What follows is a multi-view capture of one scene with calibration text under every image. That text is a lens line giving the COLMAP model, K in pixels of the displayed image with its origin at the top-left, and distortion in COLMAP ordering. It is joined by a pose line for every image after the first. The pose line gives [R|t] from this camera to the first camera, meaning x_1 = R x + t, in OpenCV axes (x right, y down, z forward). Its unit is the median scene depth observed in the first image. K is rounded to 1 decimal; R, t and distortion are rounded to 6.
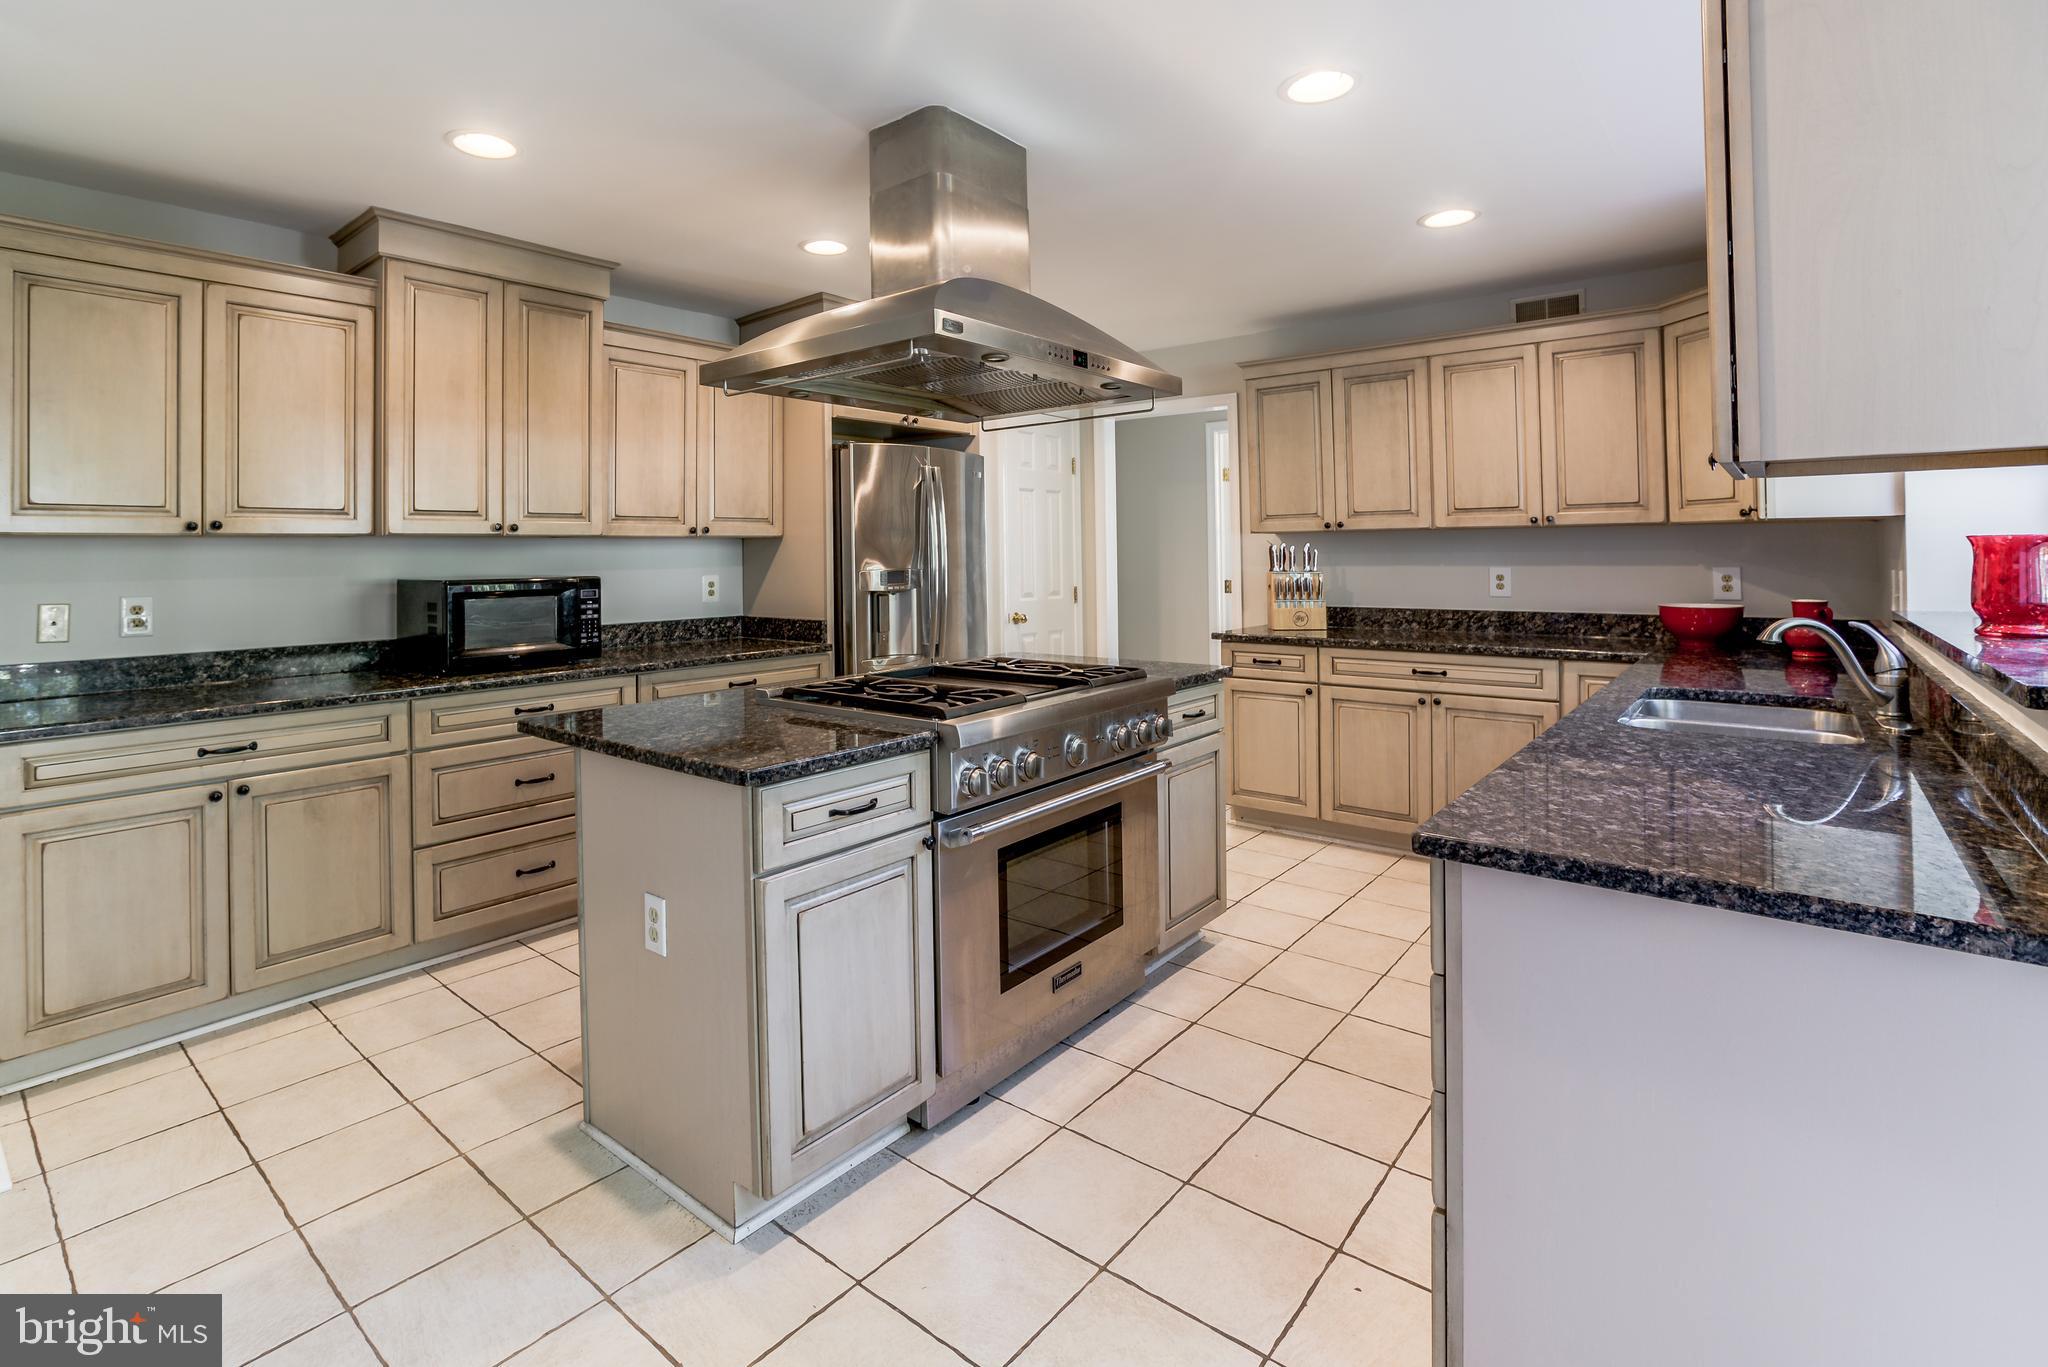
lens RADIAL K [[915.4, 0, 1023.3], [0, 915.4, 605.2], [0, 0, 1]] dist [-0.014206, -0.000120]
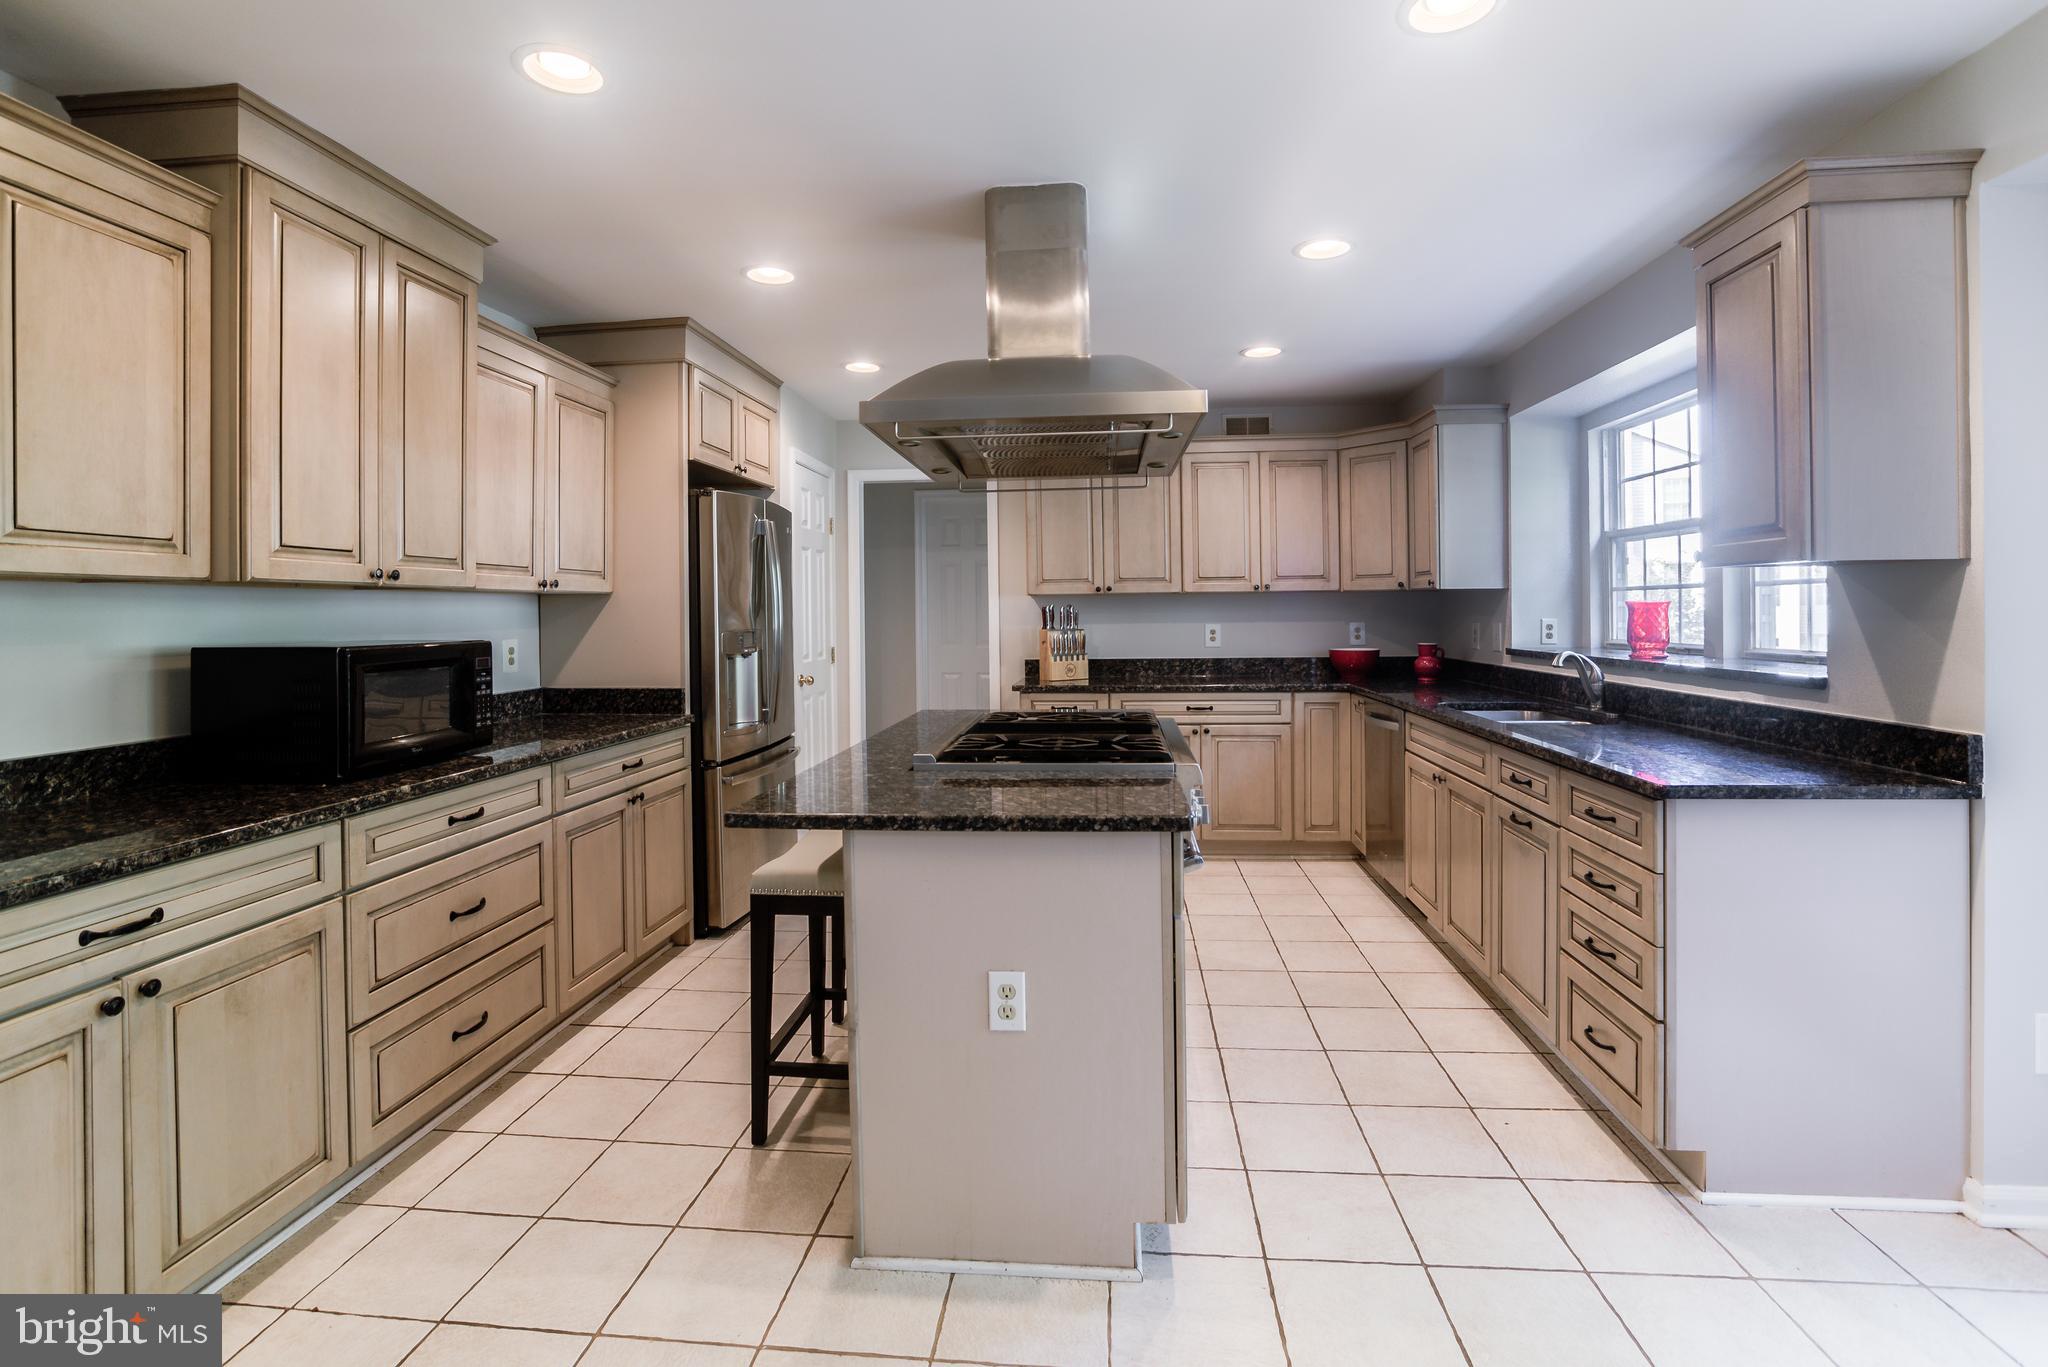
lens RADIAL K [[885.5, 0, 1026.3], [0, 885.5, 674.6], [0, 0, 1]] dist [-0.002001, 0.000335]
pose [[0.844245, -0.036154, 0.534737, -0.435301], [0.031425, 0.999345, 0.017953, -0.001474], [-0.535036, 0.001647, 0.844828, 0.108515]]
